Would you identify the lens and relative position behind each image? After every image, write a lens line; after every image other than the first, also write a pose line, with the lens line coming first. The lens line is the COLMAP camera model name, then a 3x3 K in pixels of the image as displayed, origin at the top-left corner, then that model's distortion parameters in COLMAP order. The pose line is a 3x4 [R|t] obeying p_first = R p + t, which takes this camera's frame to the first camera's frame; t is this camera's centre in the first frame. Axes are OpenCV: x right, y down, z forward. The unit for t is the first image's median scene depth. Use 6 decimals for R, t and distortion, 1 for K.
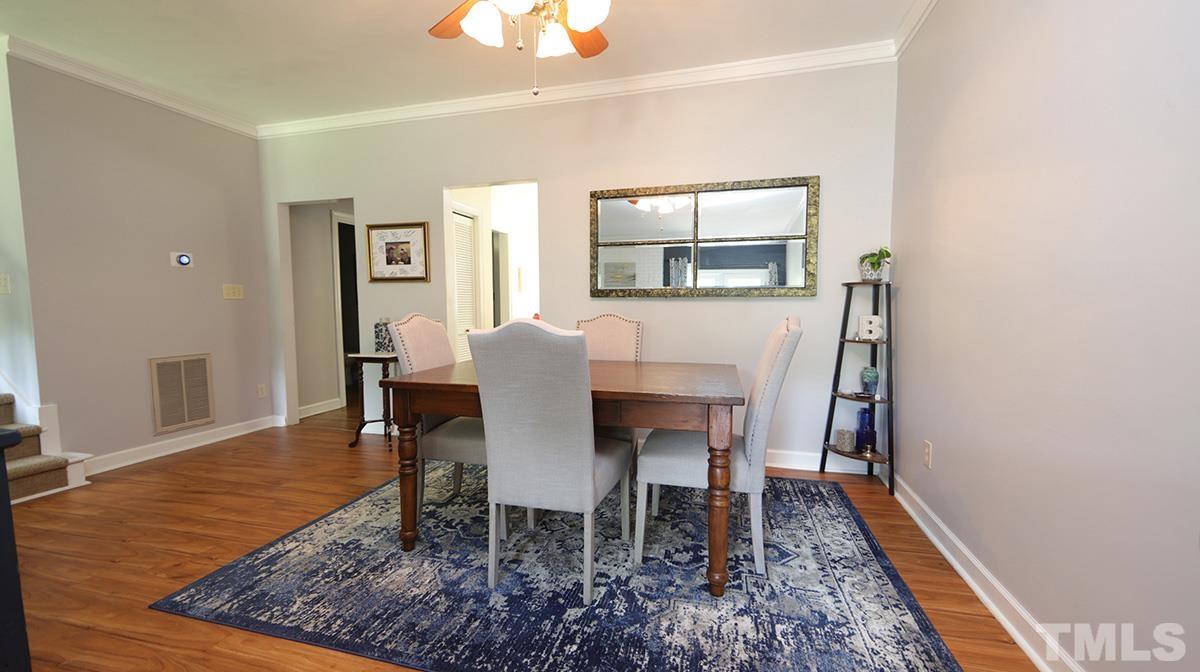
lens RADIAL K [[471.1, 0, 606.1], [0, 471.1, 338.6], [0, 0, 1]] dist [-0.000910, 0.000541]
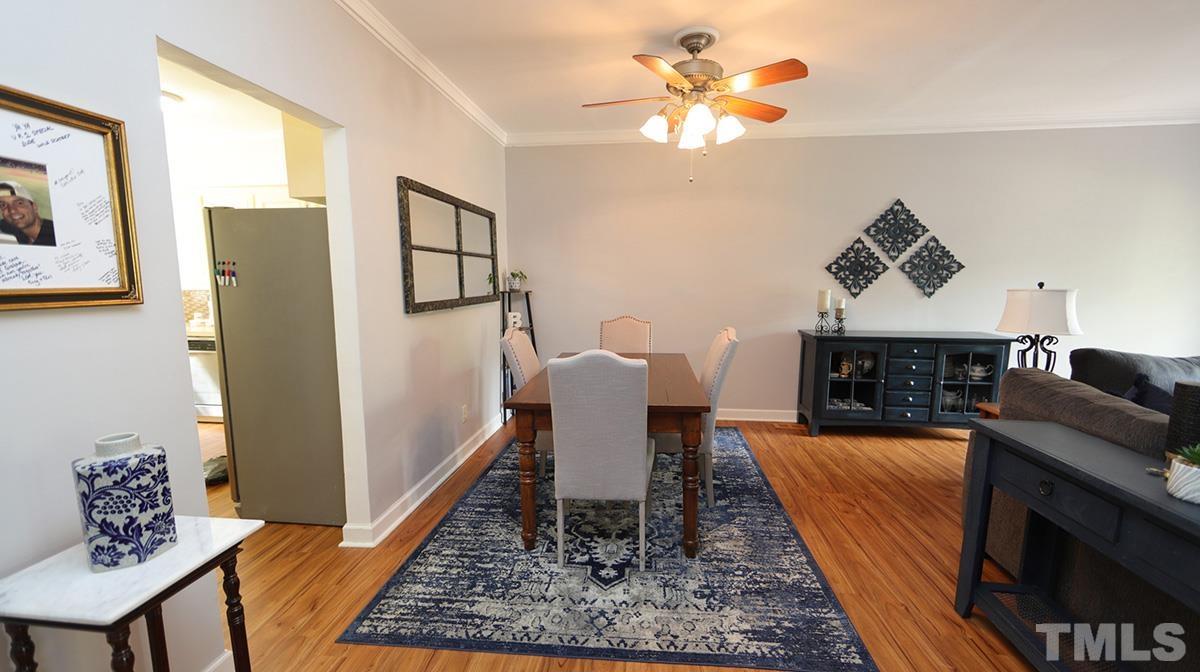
lens RADIAL K [[471.1, 0, 605.4], [0, 471.1, 336.4], [0, 0, 1]] dist [-0.000910, 0.000541]
pose [[-0.162755, -0.119636, 0.979387, -1.248393], [0.075966, 0.988156, 0.133331, -0.189755], [-0.983738, 0.096101, -0.151739, 1.177004]]
